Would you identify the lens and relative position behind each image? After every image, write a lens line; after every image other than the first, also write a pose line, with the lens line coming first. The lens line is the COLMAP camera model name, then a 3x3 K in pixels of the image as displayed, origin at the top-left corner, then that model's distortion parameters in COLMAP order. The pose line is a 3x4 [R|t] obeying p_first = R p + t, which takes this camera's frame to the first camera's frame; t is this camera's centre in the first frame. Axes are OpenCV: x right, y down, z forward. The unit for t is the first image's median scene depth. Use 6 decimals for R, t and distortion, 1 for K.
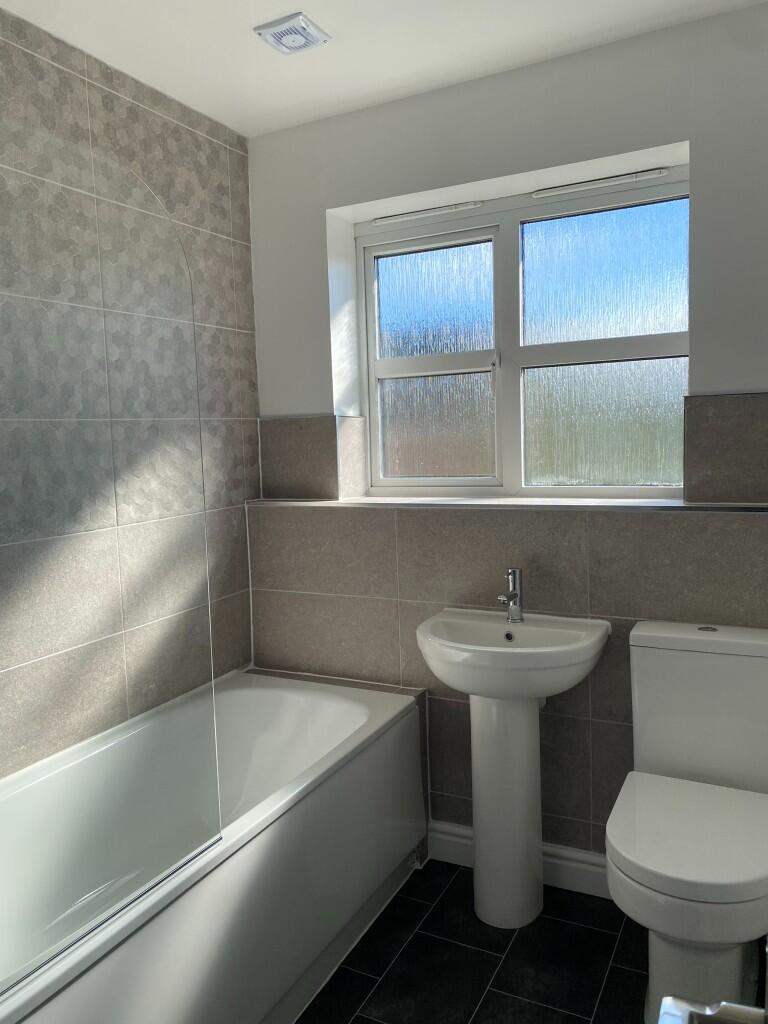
lens RADIAL K [[778.5, 0, 377.3], [0, 778.5, 506.2], [0, 0, 1]] dist [0.042563, -0.068906]
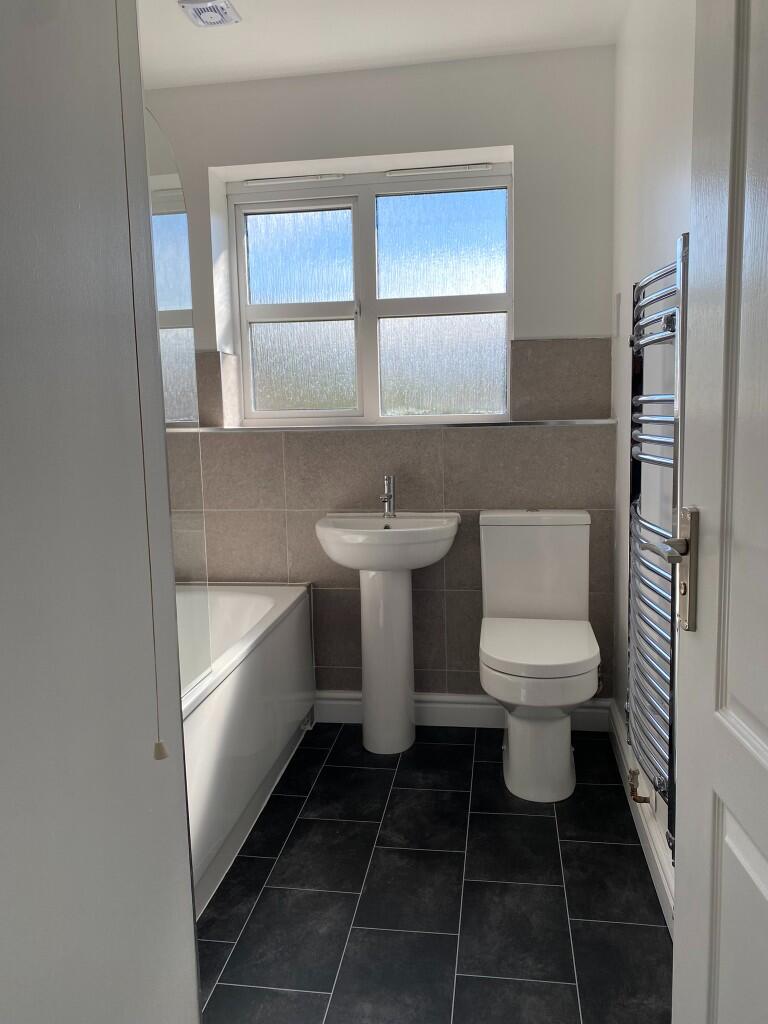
lens RADIAL K [[778.5, 0, 387.9], [0, 778.5, 514.3], [0, 0, 1]] dist [0.042563, -0.068906]
pose [[0.943854, -0.033395, 0.328672, -0.227961], [0.022604, 0.999074, 0.036600, 0.092462], [-0.329590, -0.027115, 0.943735, -0.175446]]
